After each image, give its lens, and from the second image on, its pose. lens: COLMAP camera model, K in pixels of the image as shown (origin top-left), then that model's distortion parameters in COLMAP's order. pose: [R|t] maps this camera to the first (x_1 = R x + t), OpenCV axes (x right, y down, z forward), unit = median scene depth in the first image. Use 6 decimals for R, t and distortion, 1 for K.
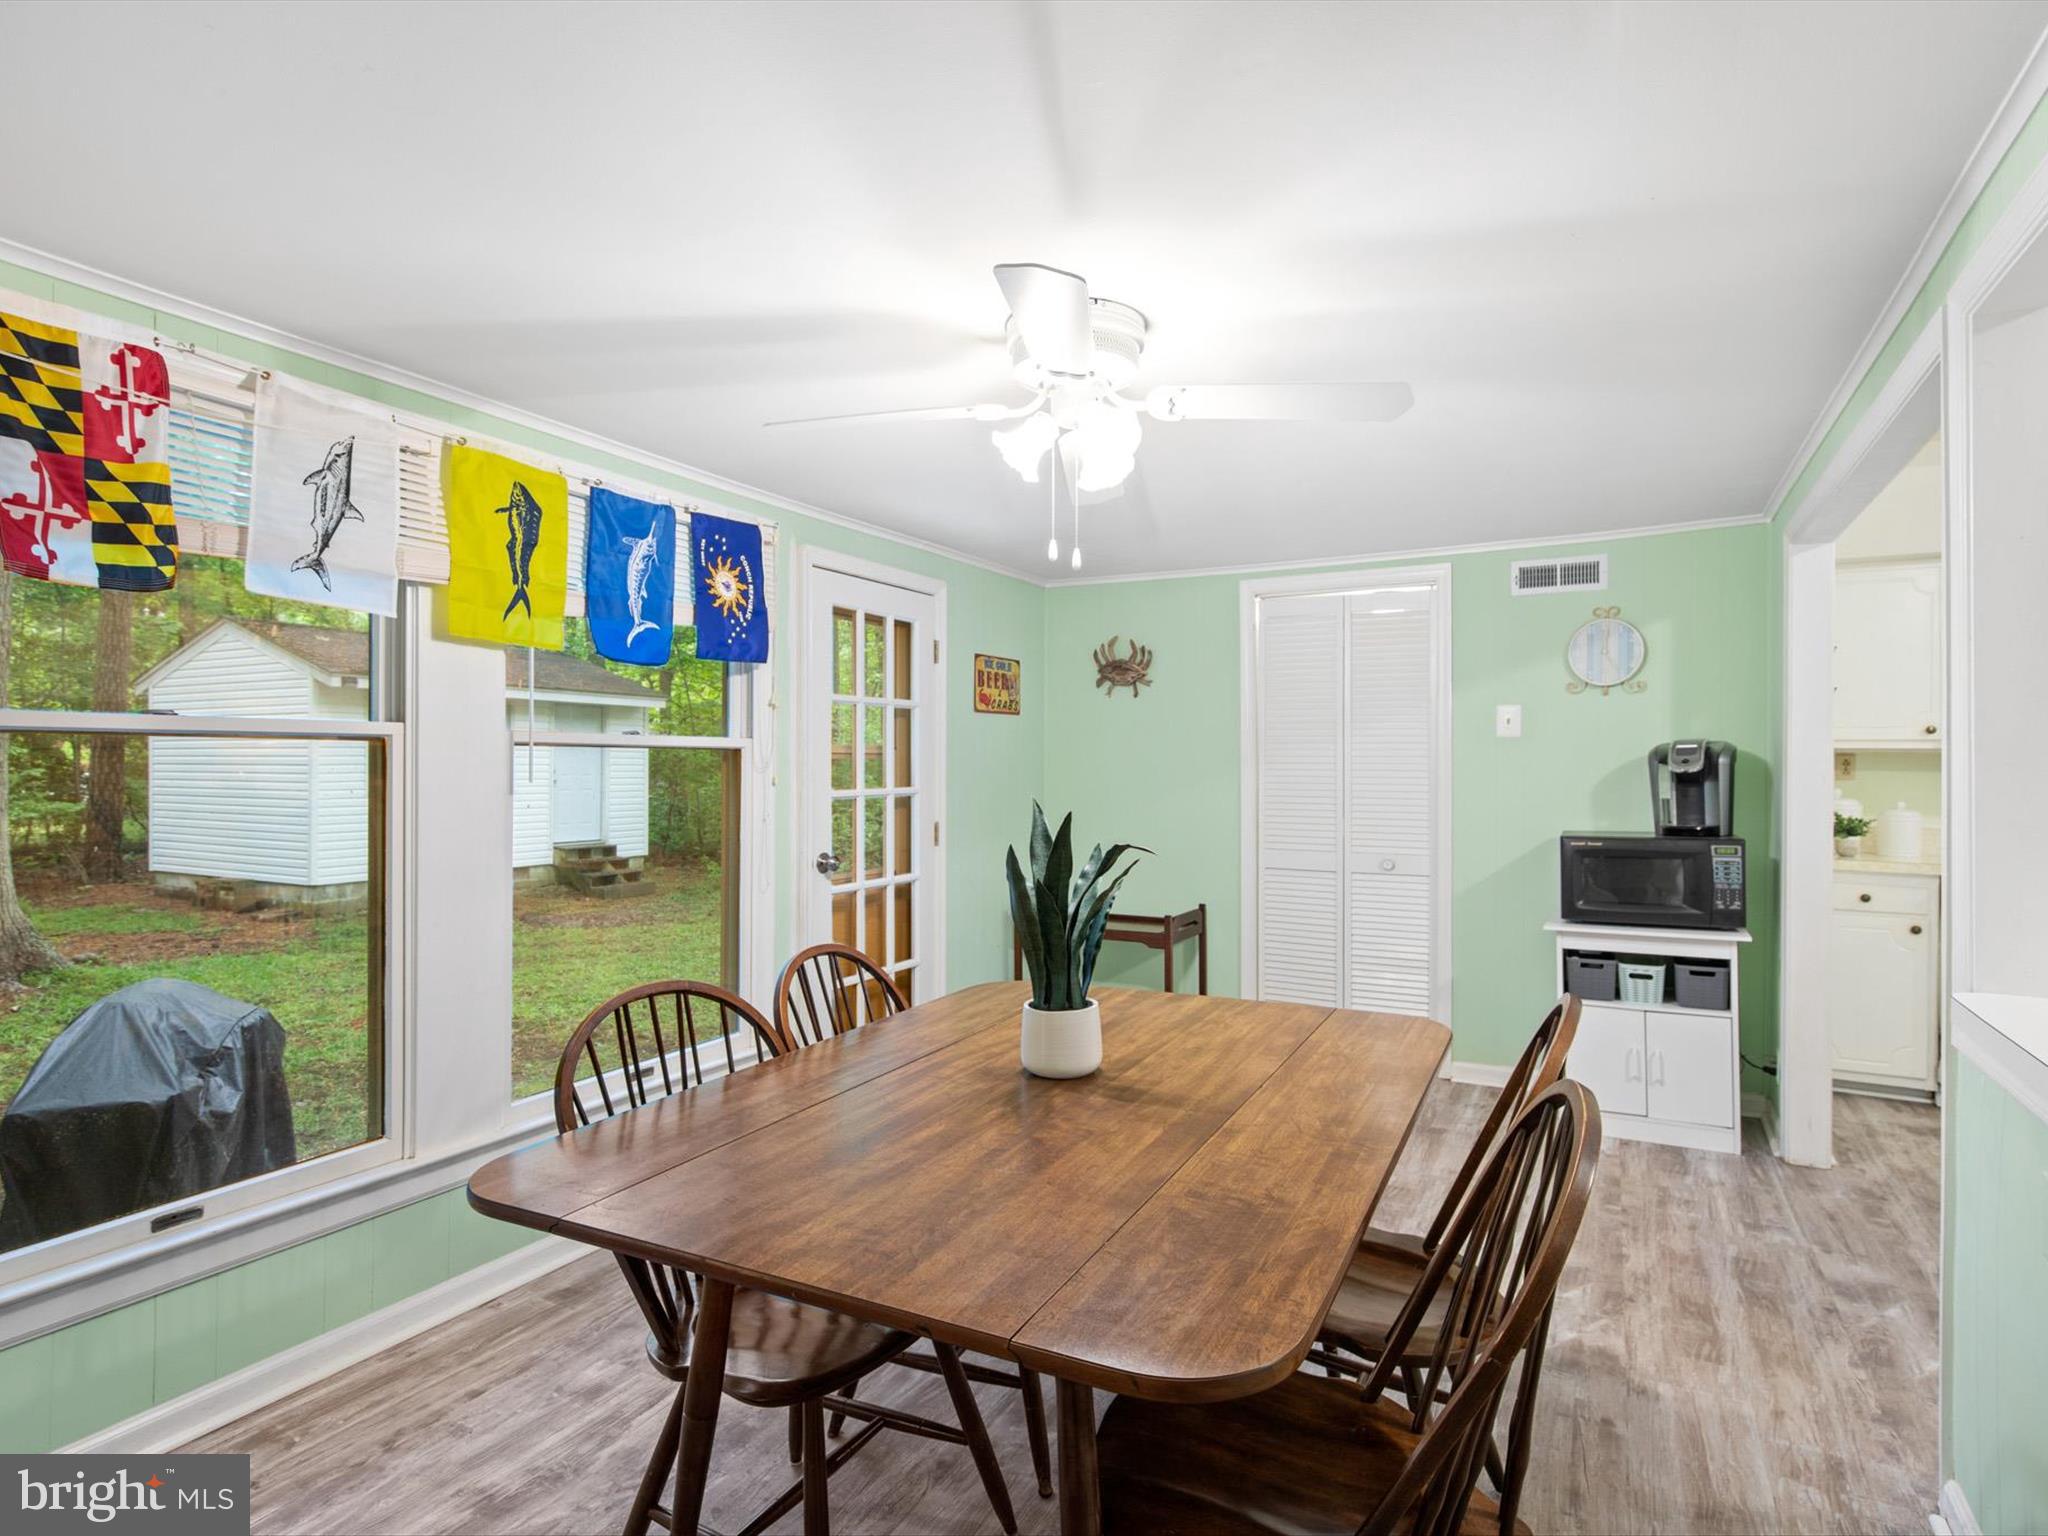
lens RADIAL K [[1080.4, 0, 1021.4], [0, 1080.4, 760.0], [0, 0, 1]] dist [0.002727, 0.000894]
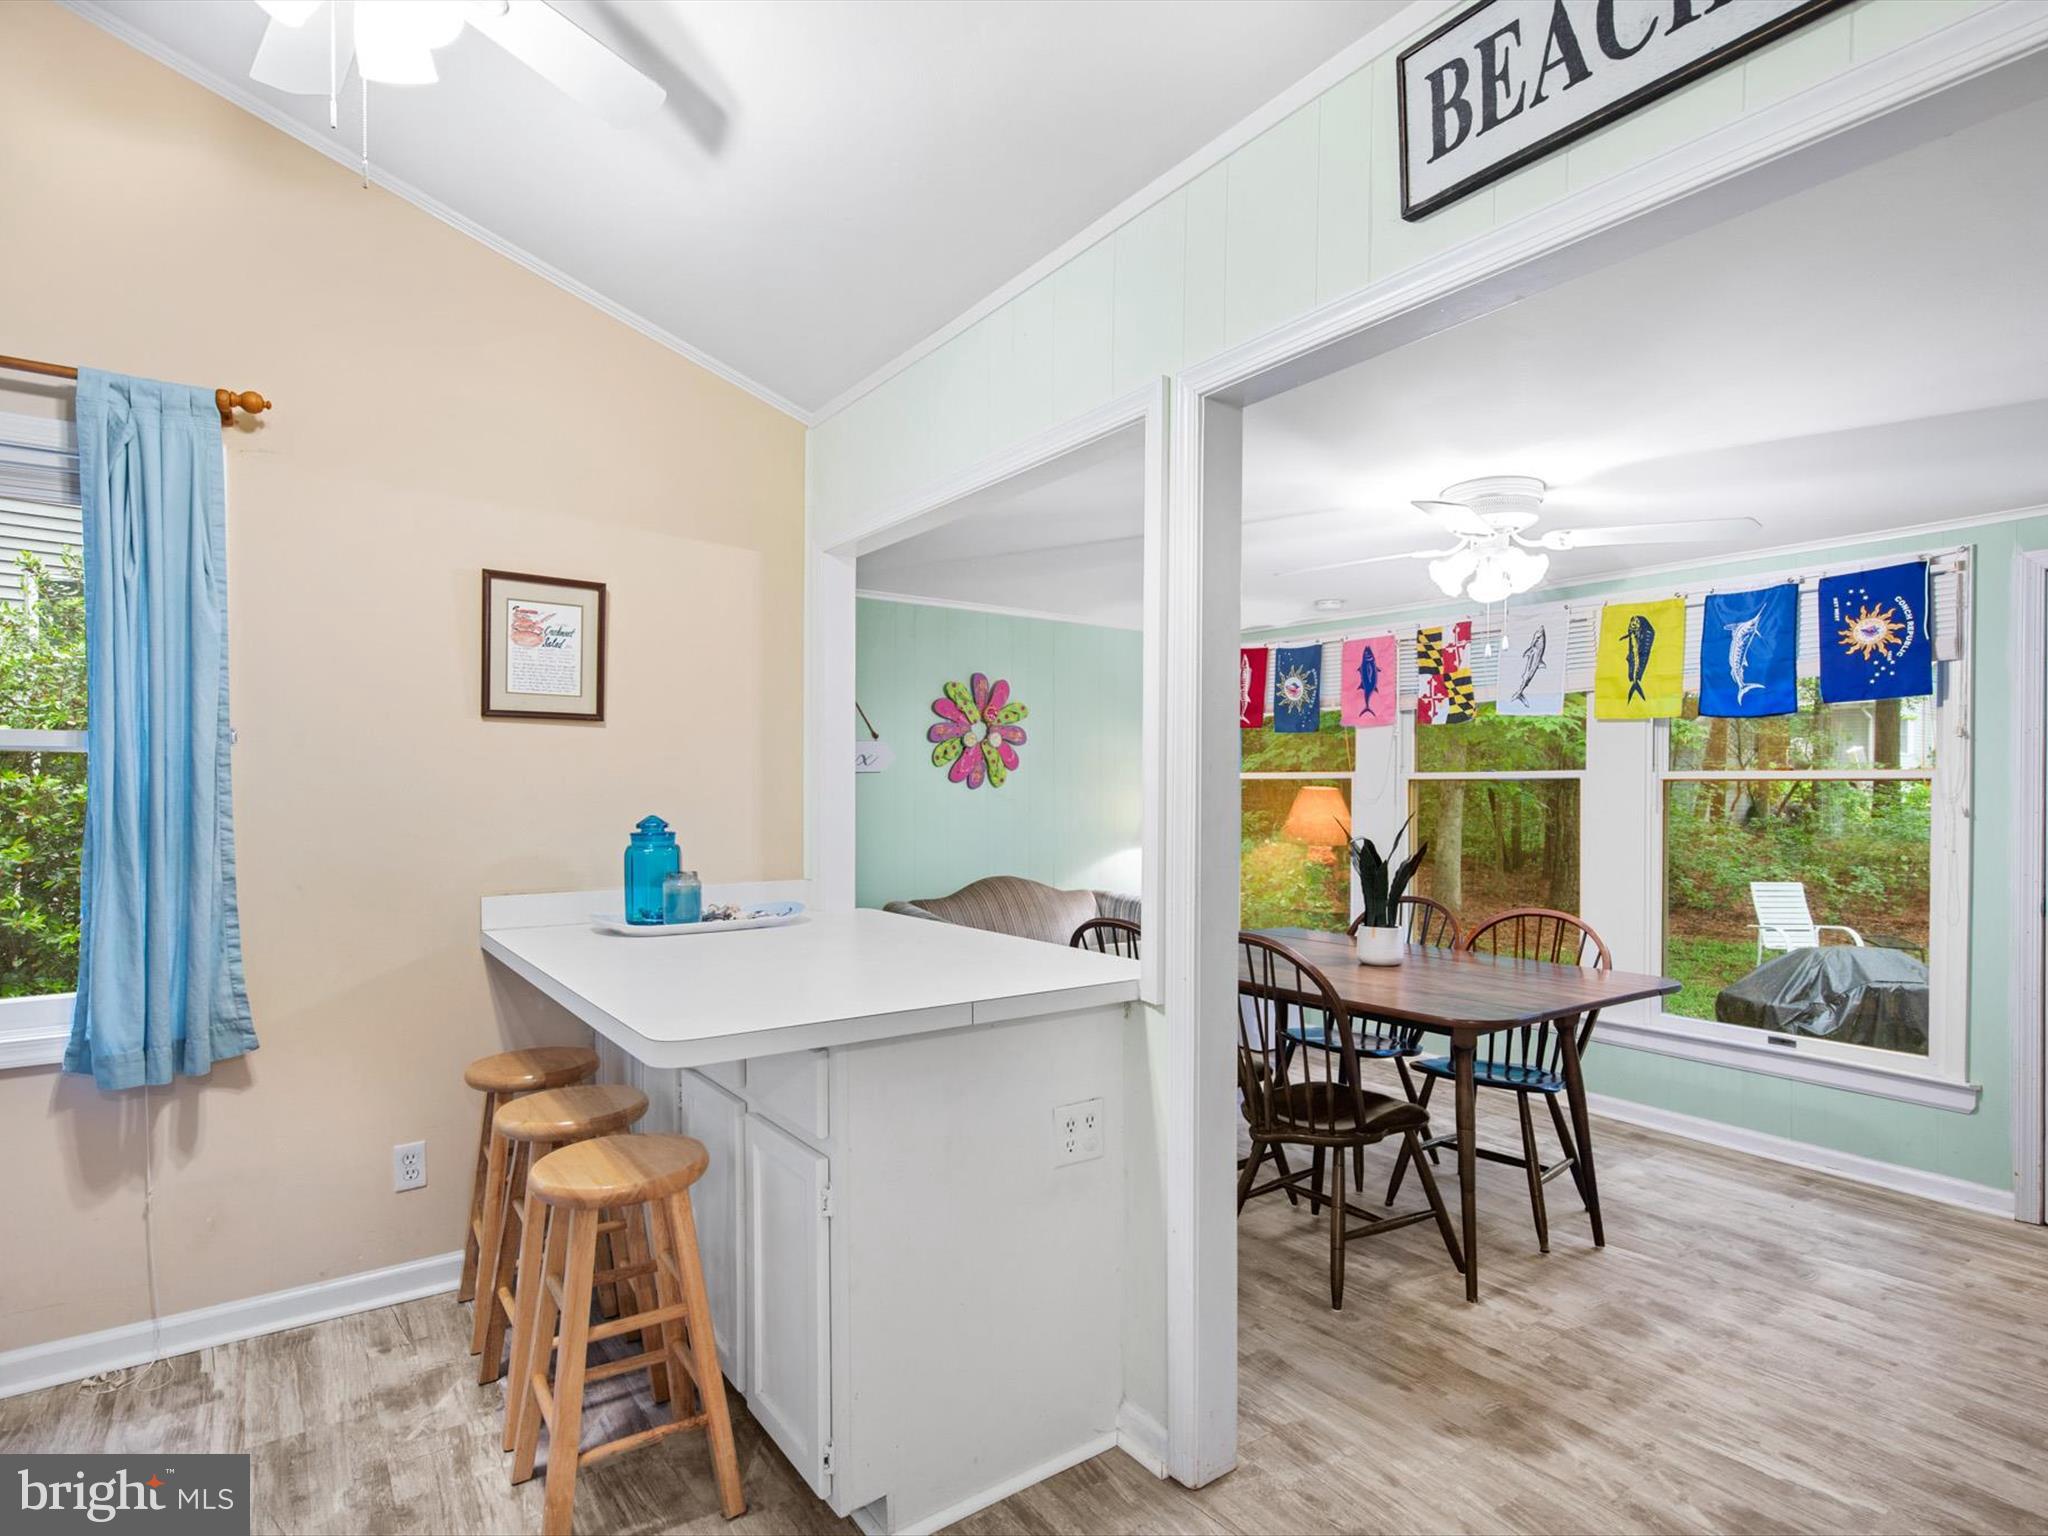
lens RADIAL K [[1065.1, 0, 1074.0], [0, 1065.1, 804.3], [0, 0, 1]] dist [0.000527, 0.000514]
pose [[-0.406568, 0.006573, -0.913597, 1.298376], [-0.002781, 0.999961, 0.008432, 0.008428], [0.913616, 0.005969, -0.406534, 0.881274]]
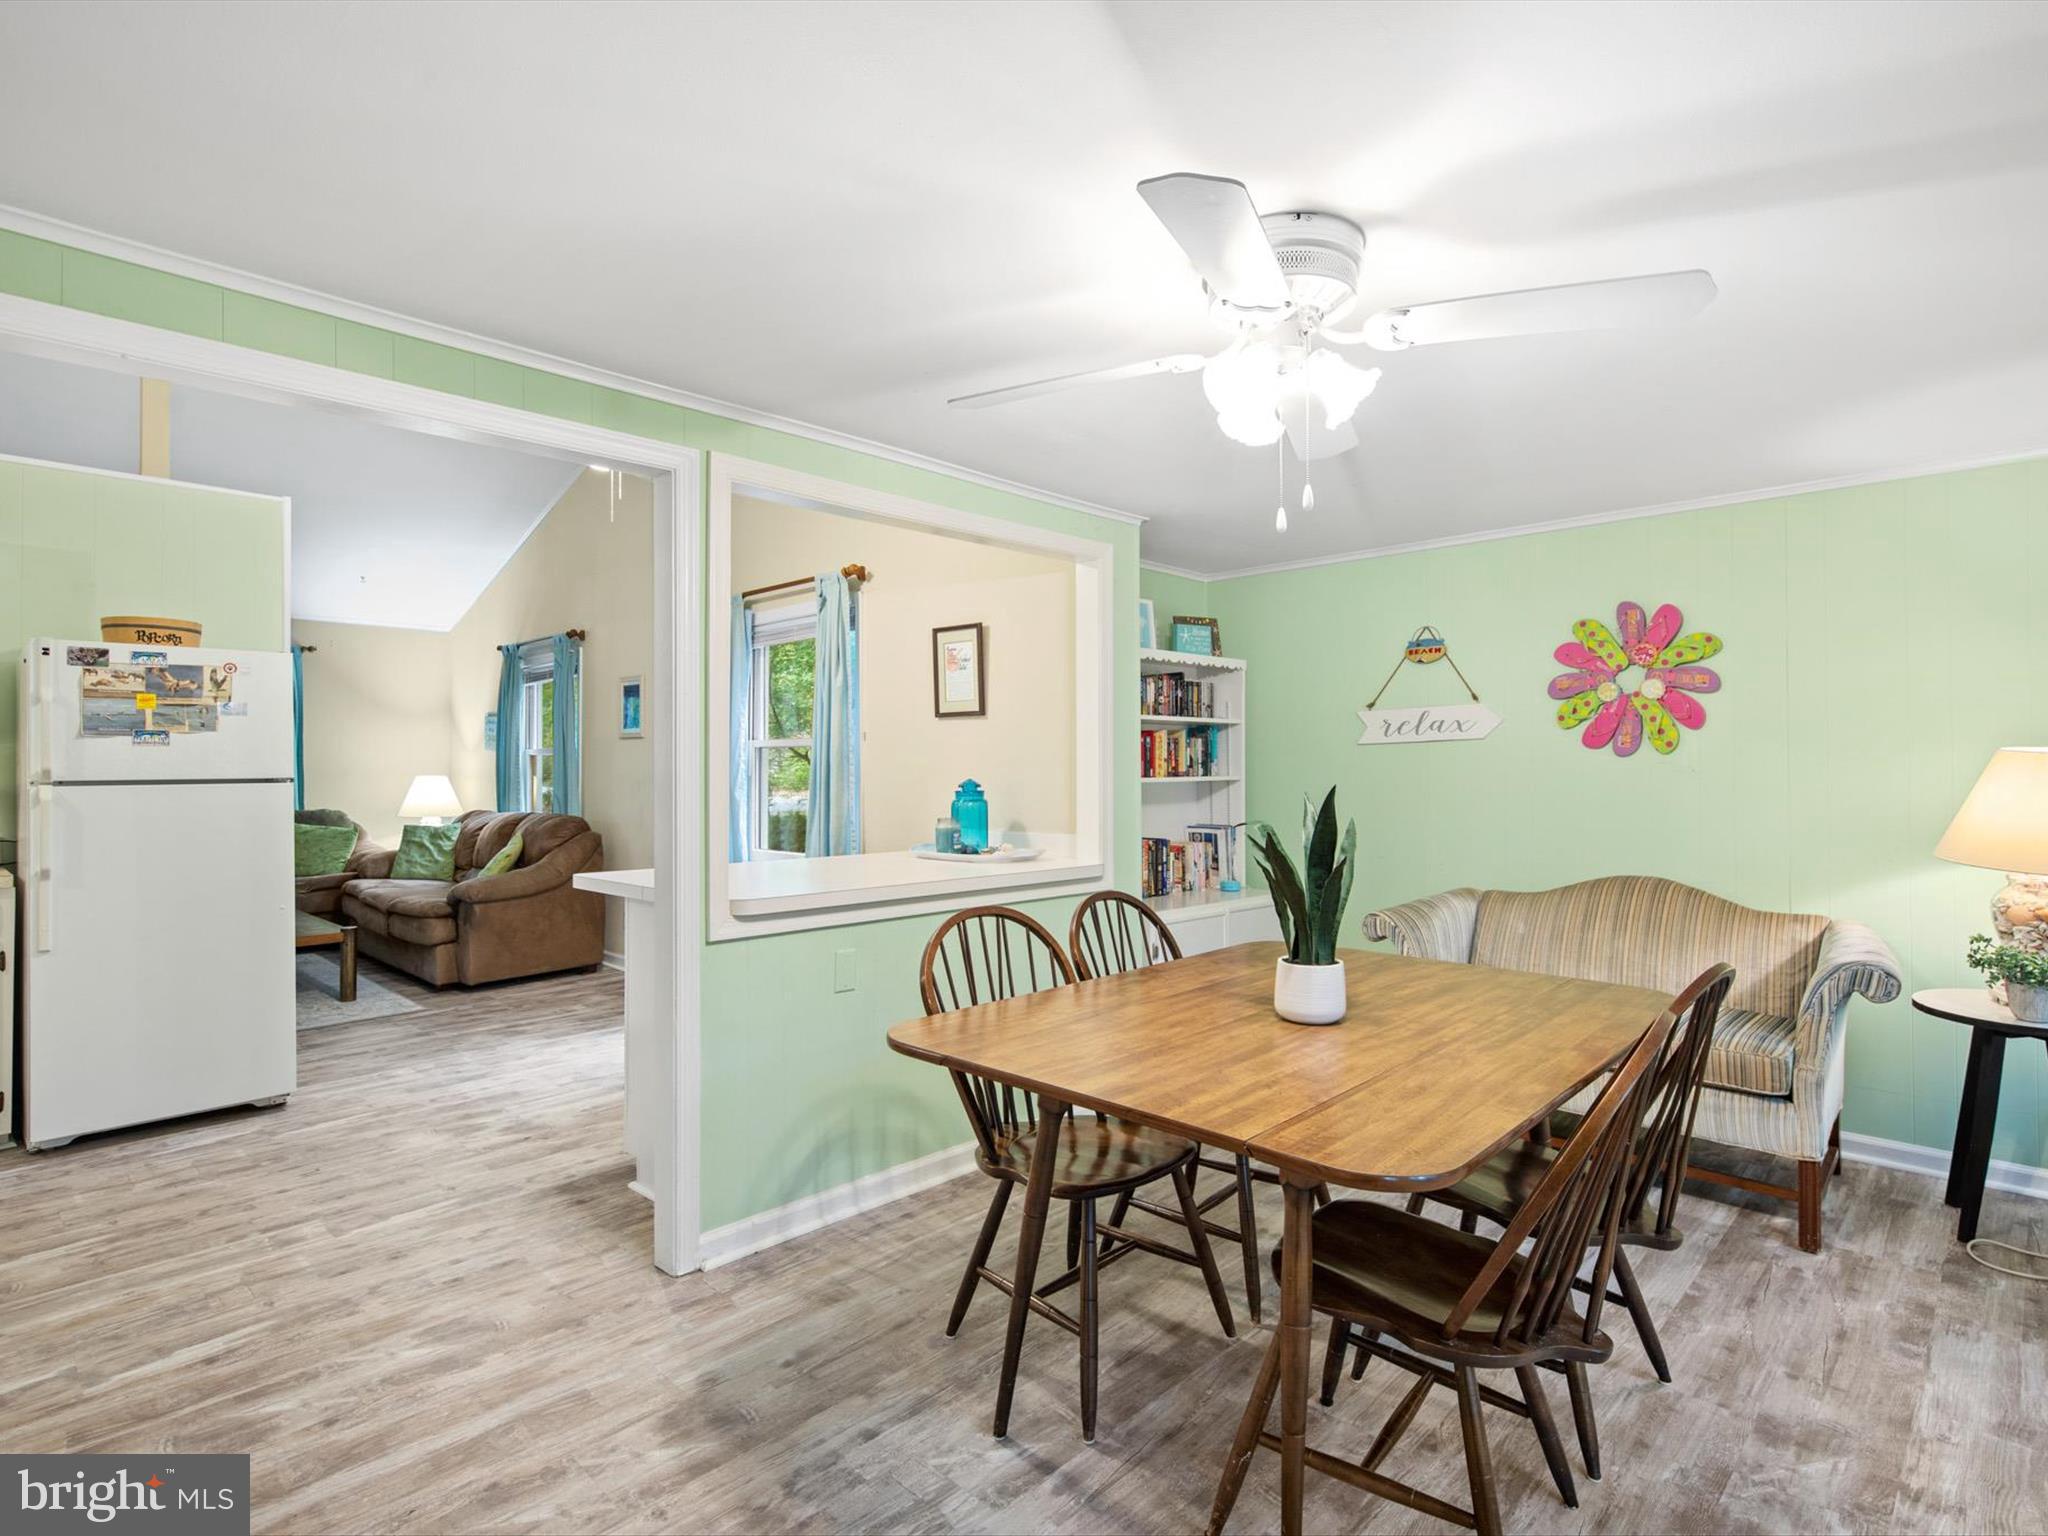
lens RADIAL K [[1080.4, 0, 1021.4], [0, 1080.4, 760.0], [0, 0, 1]] dist [0.002727, 0.000894]
pose [[-0.966451, 0.000961, 0.256850, 0.029511], [-0.000957, 0.999973, -0.007344, 0.012898], [-0.256850, -0.007343, -0.966423, 1.552380]]
